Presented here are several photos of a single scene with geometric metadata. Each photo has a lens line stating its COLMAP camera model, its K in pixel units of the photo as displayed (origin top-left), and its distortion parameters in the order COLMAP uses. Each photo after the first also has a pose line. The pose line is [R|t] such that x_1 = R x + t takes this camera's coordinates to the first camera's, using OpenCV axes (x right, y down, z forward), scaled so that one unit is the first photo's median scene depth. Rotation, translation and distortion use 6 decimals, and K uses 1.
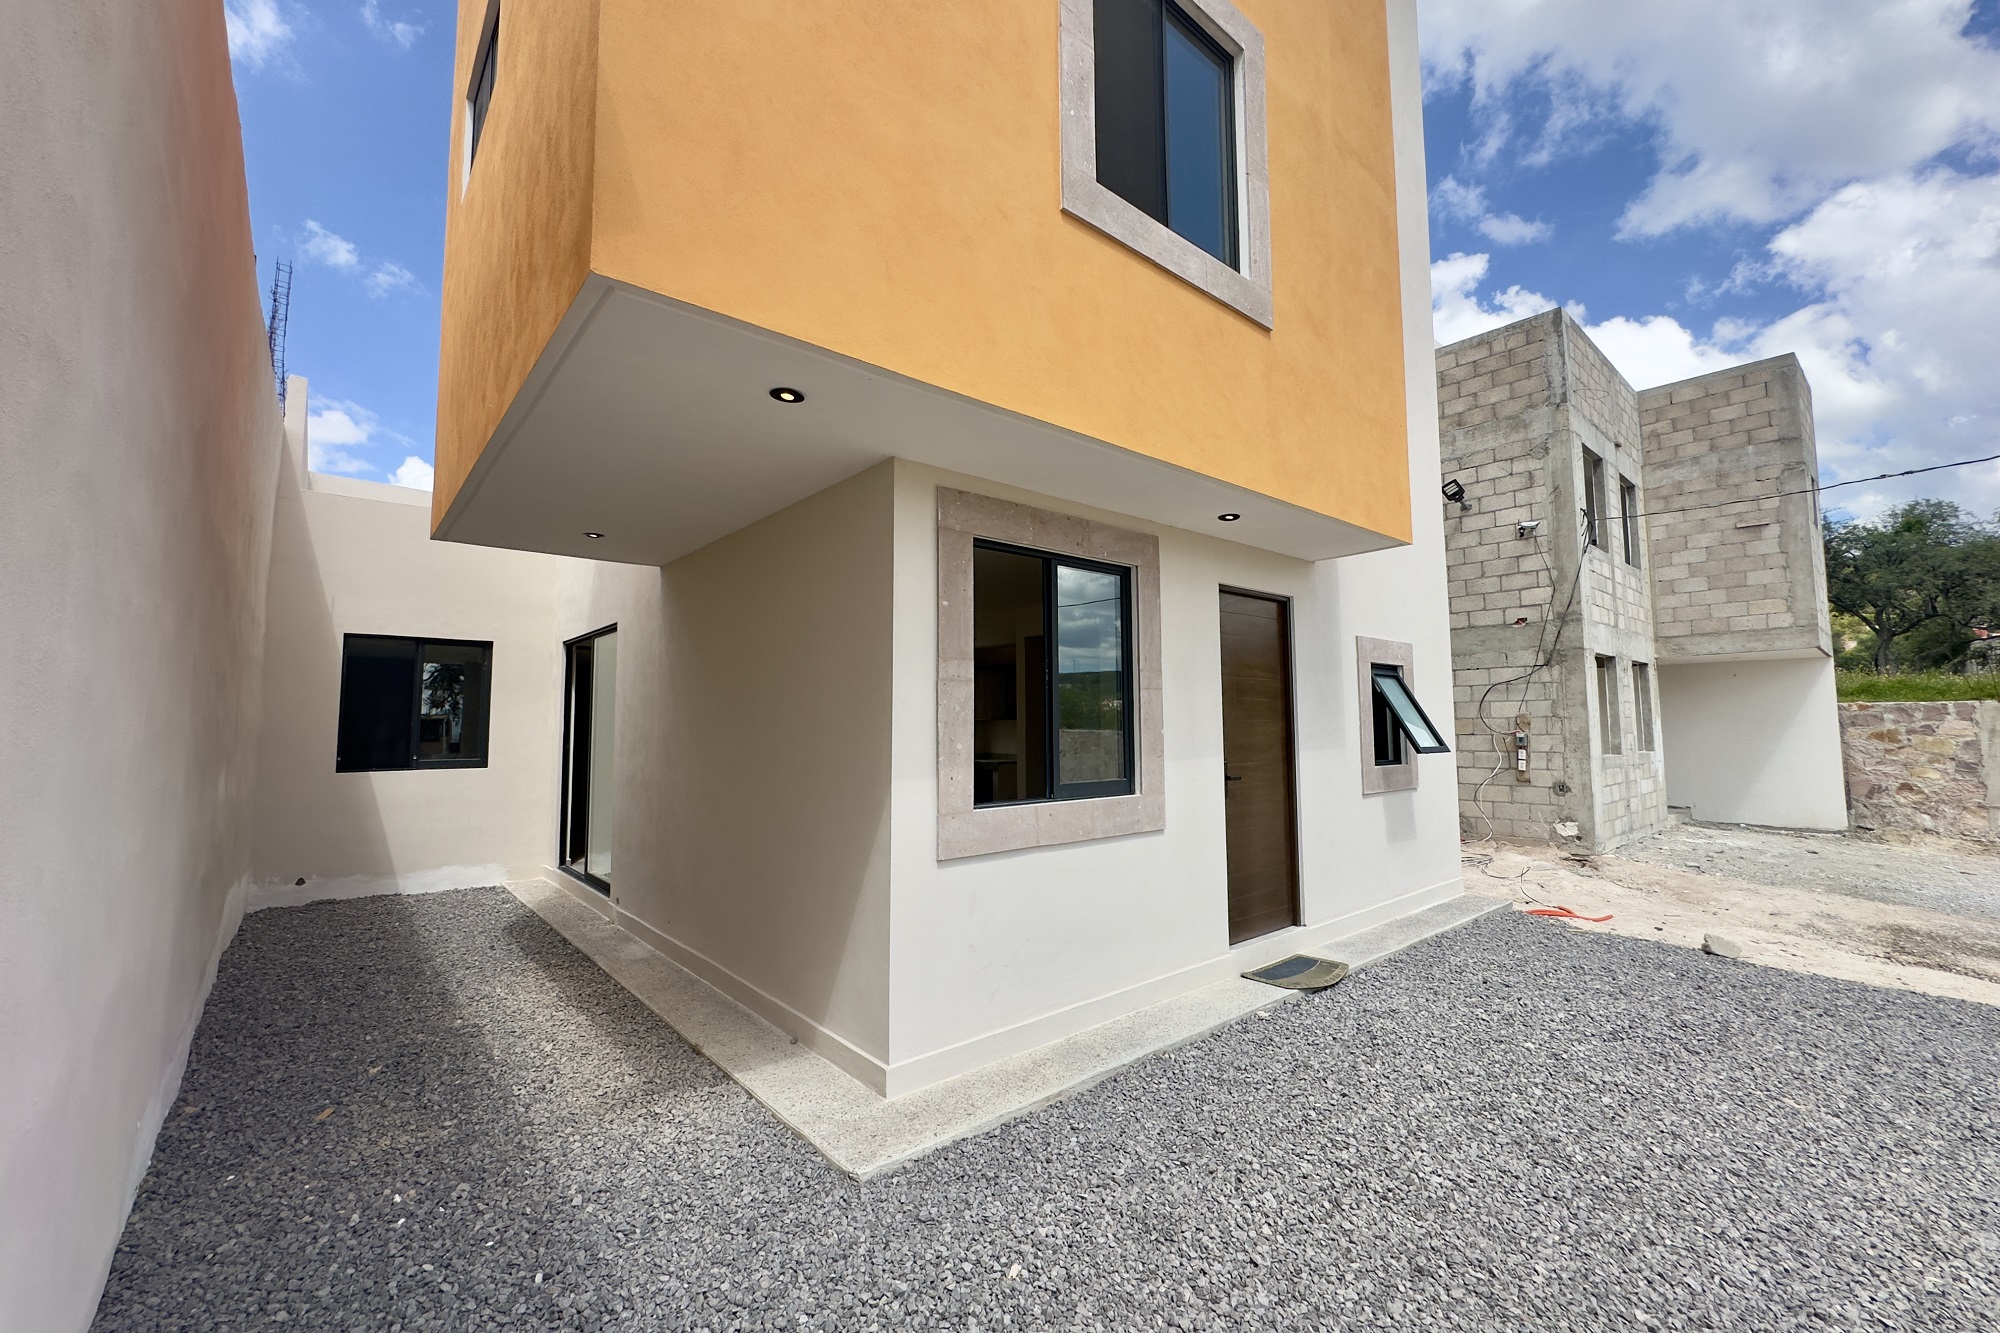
lens RADIAL K [[804.2, 0, 996.9], [0, 804.2, 664.1], [0, 0, 1]] dist [0.000141, 0.000042]
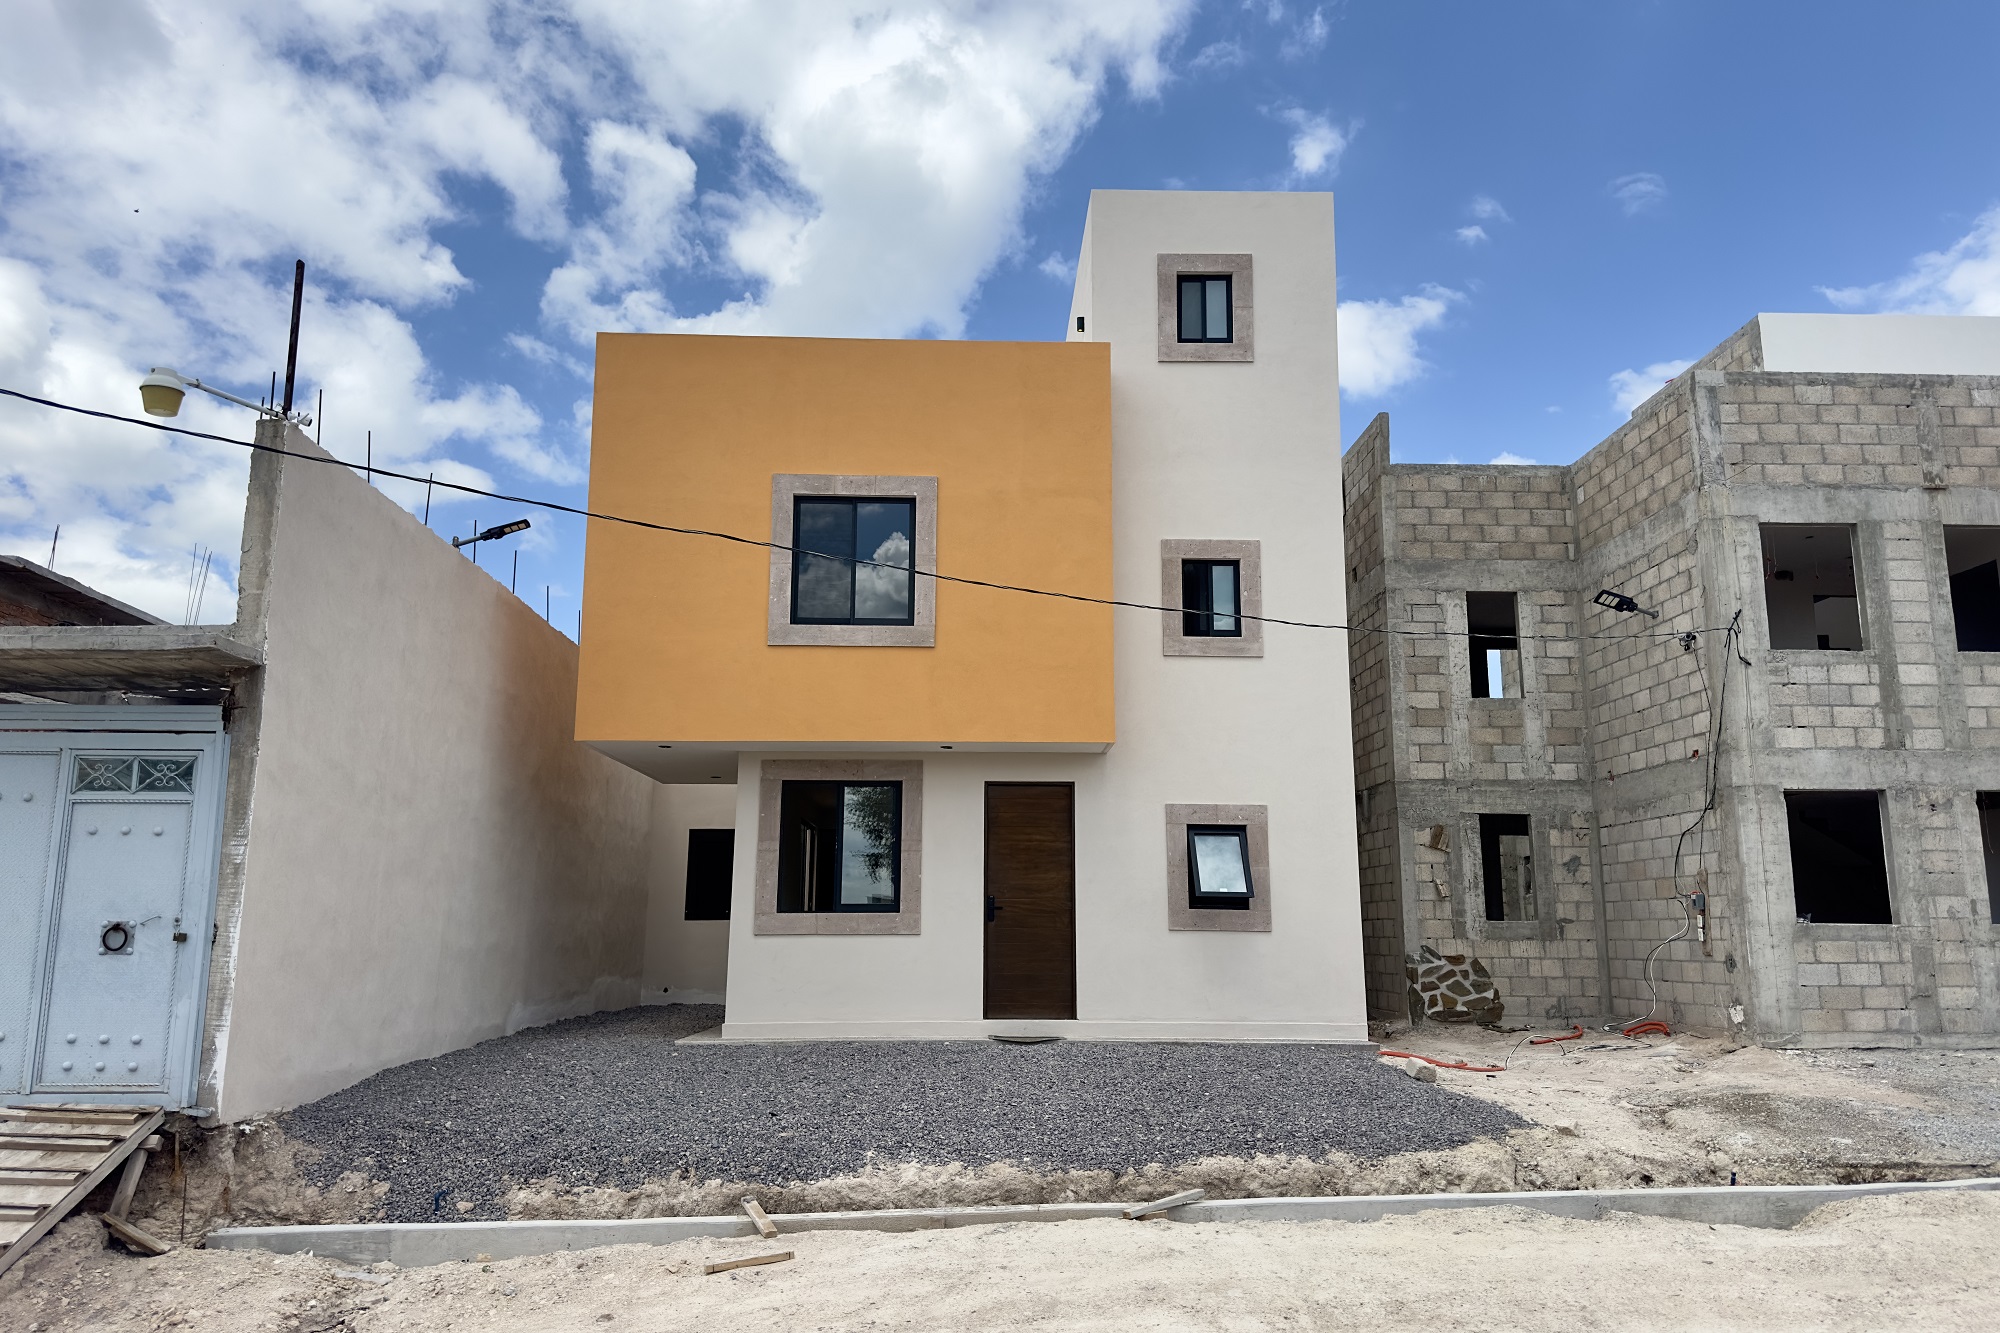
lens RADIAL K [[1484.6, 0, 996.0], [0, 1484.6, 669.6], [0, 0, 1]] dist [0.060301, -0.000720]
pose [[0.772974, -0.103433, -0.625950, 1.102034], [0.040356, 0.992639, -0.114191, 0.007102], [0.633153, 0.063006, 0.771458, -0.635232]]
